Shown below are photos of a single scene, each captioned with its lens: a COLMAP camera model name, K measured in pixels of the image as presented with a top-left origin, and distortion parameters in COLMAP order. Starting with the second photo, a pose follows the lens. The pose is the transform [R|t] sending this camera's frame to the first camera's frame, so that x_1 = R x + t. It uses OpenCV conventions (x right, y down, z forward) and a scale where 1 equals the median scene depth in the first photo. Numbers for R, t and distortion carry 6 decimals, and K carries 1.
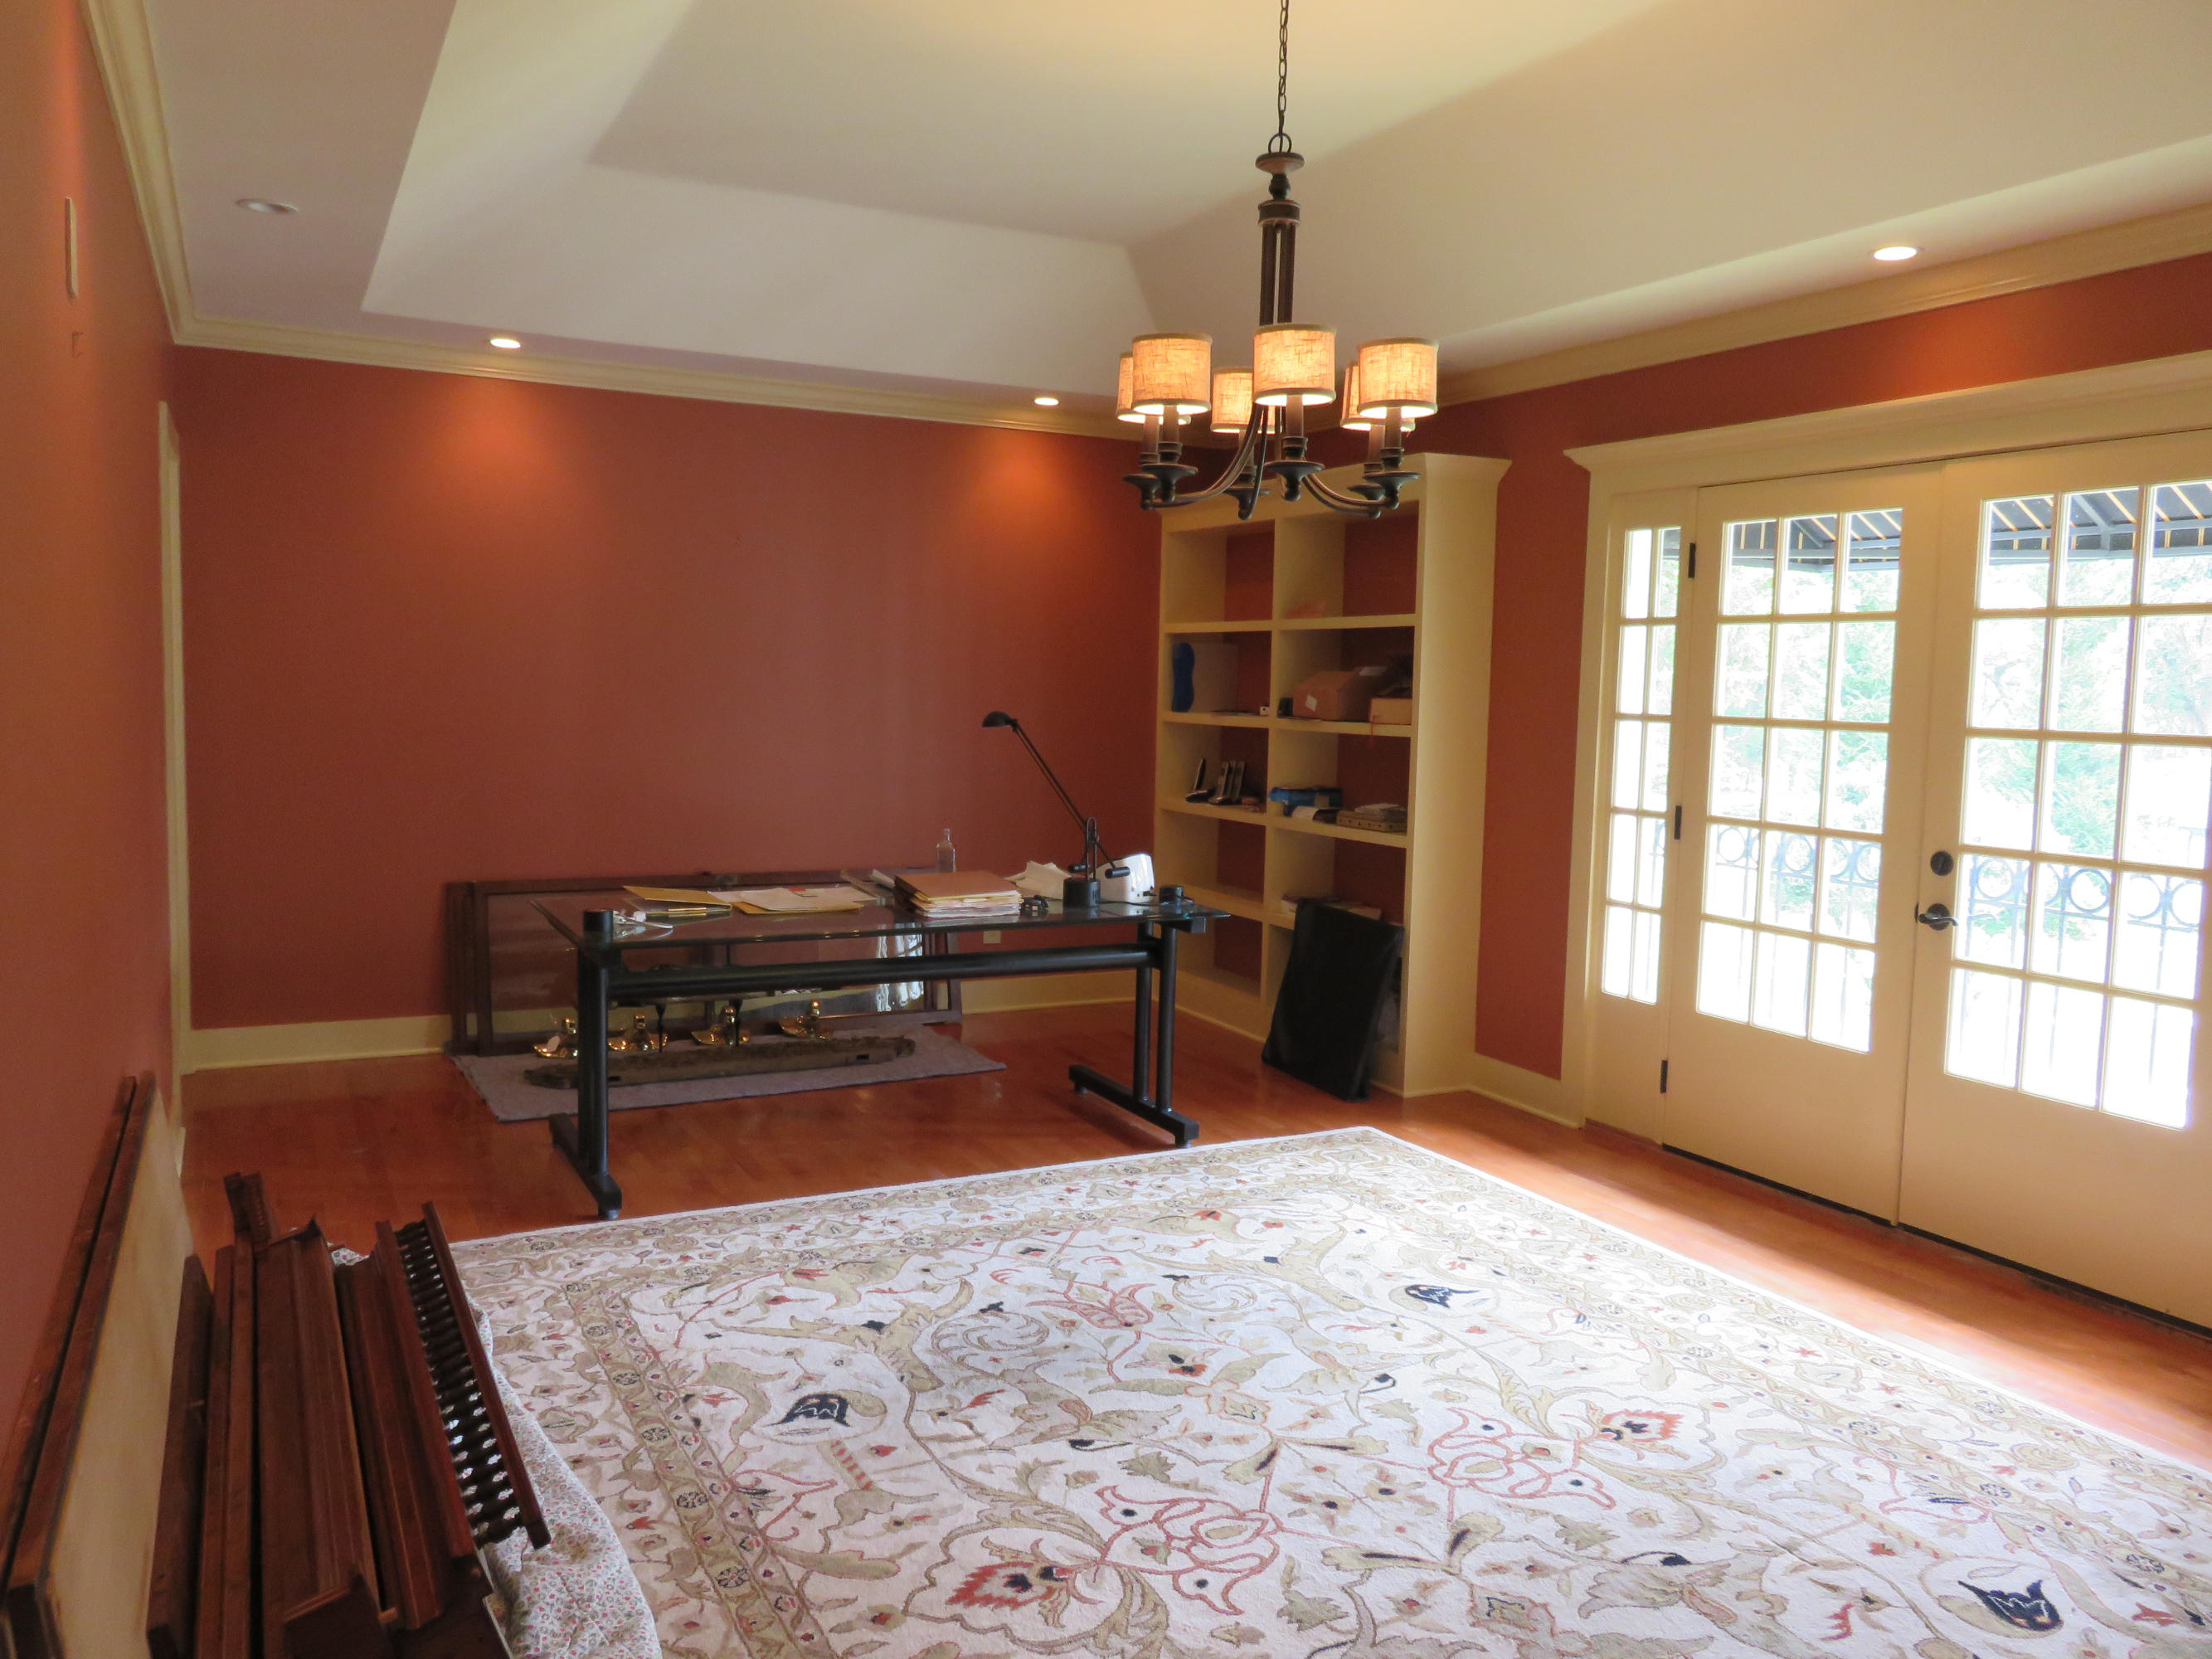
lens RADIAL K [[1652.2, 0, 1105.4], [0, 1652.2, 827.4], [0, 0, 1]] dist [0.009182, 0.004972]
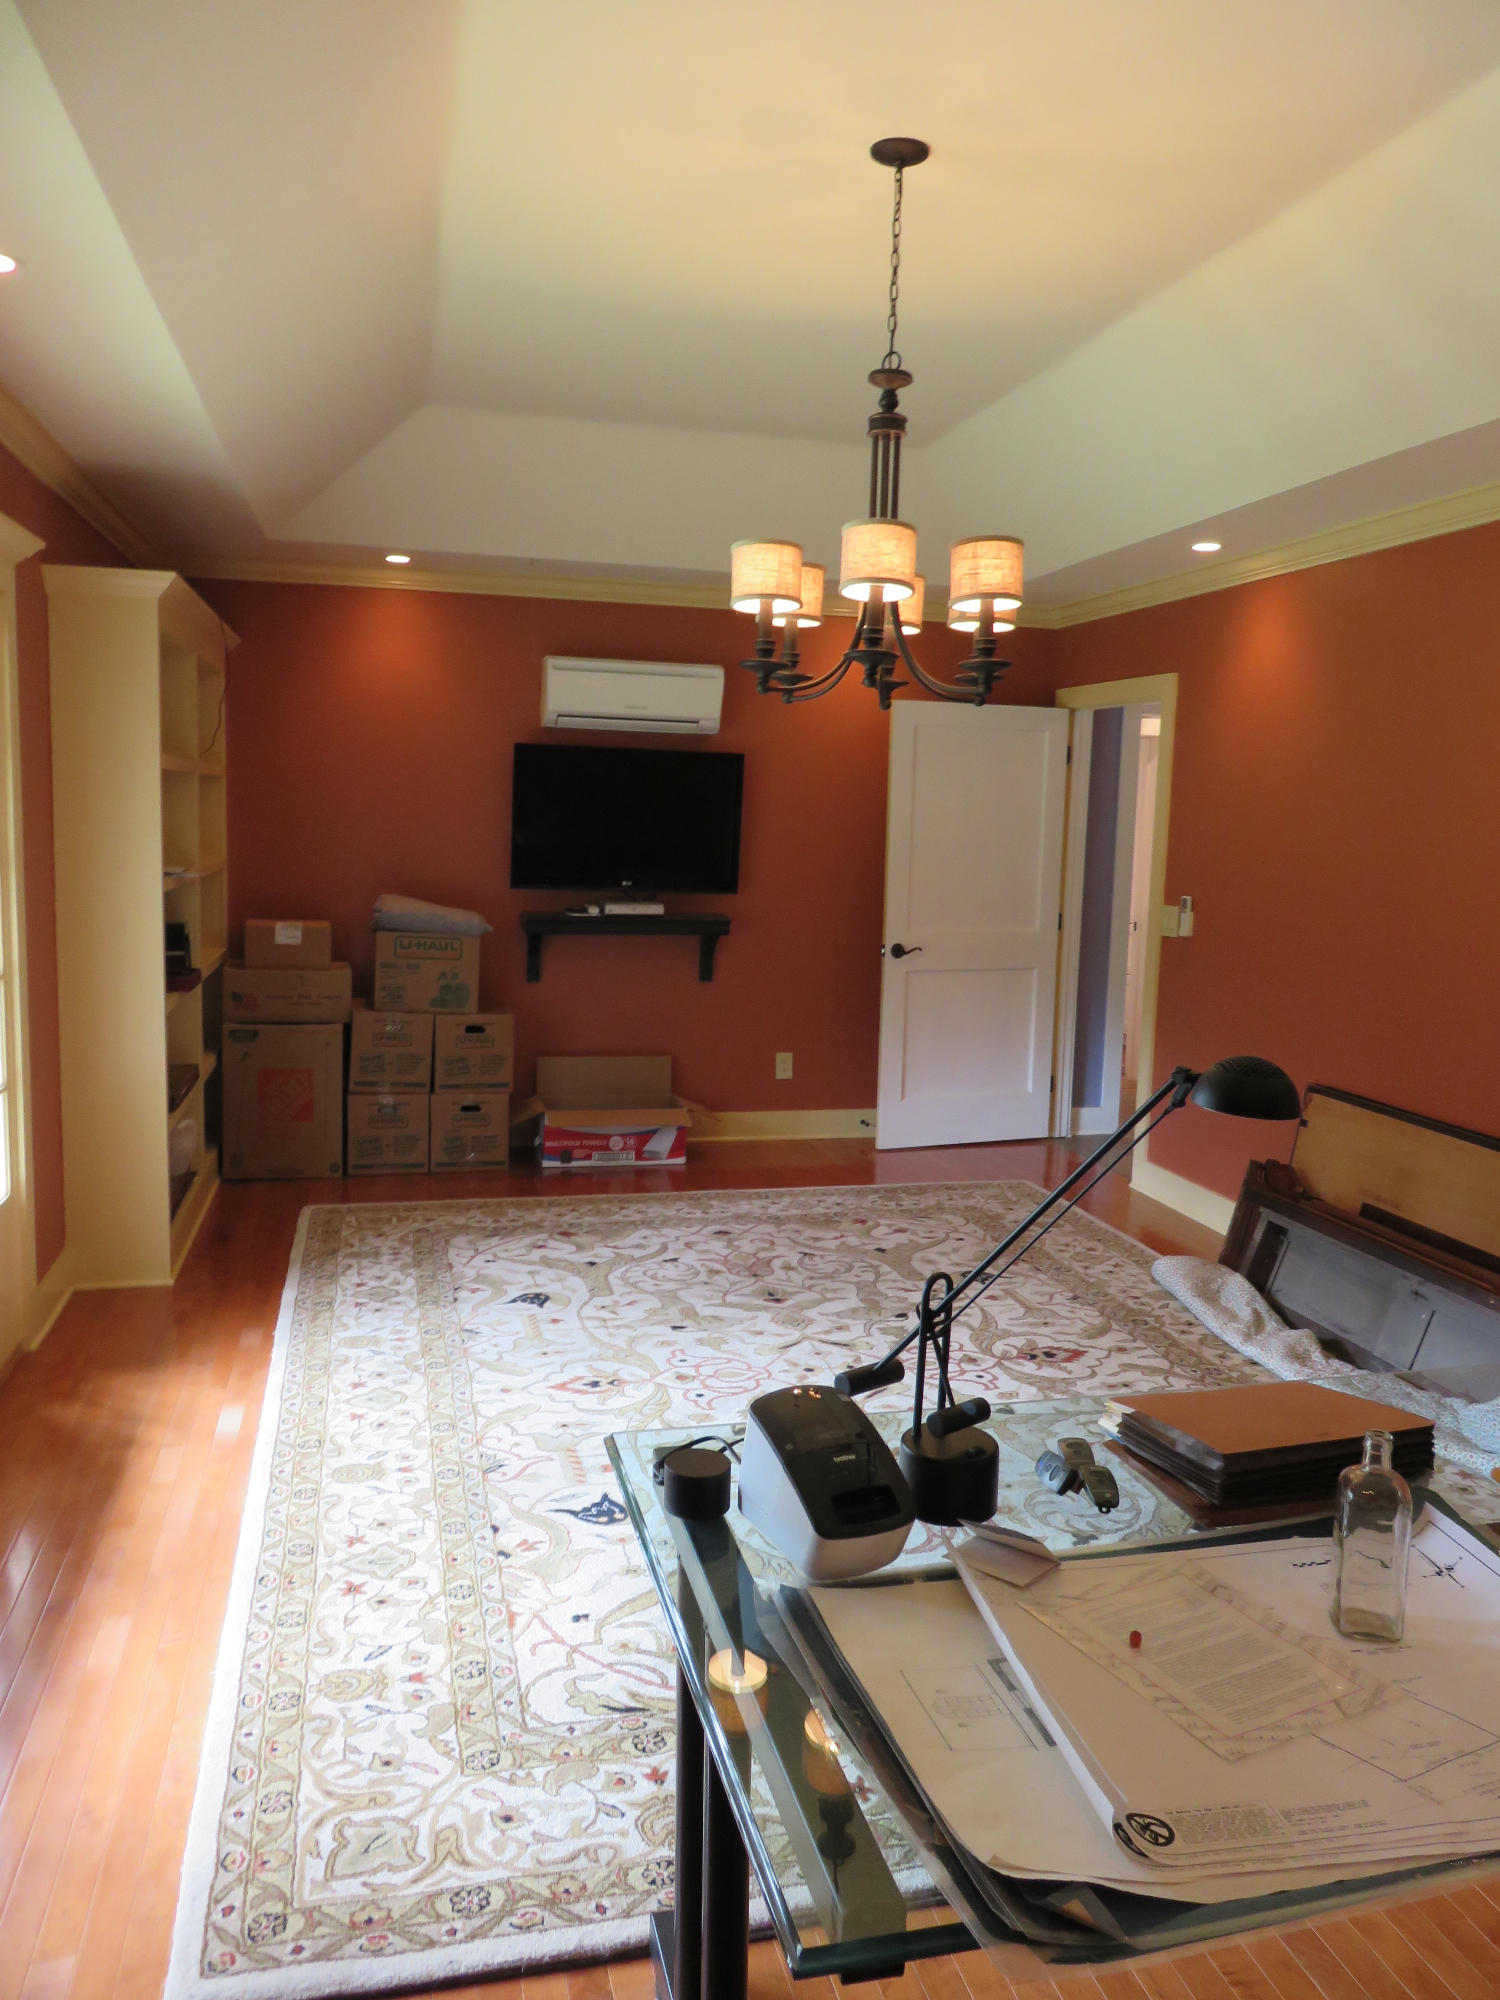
lens RADIAL K [[1493.8, 0, 749.5], [0, 1493.8, 997.5], [0, 0, 1]] dist [0.009182, 0.004972]
pose [[-0.970912, -0.075693, 0.227158, -0.071622], [-0.025013, 0.975589, 0.218174, -0.257784], [-0.238127, 0.206146, -0.949104, 2.398387]]
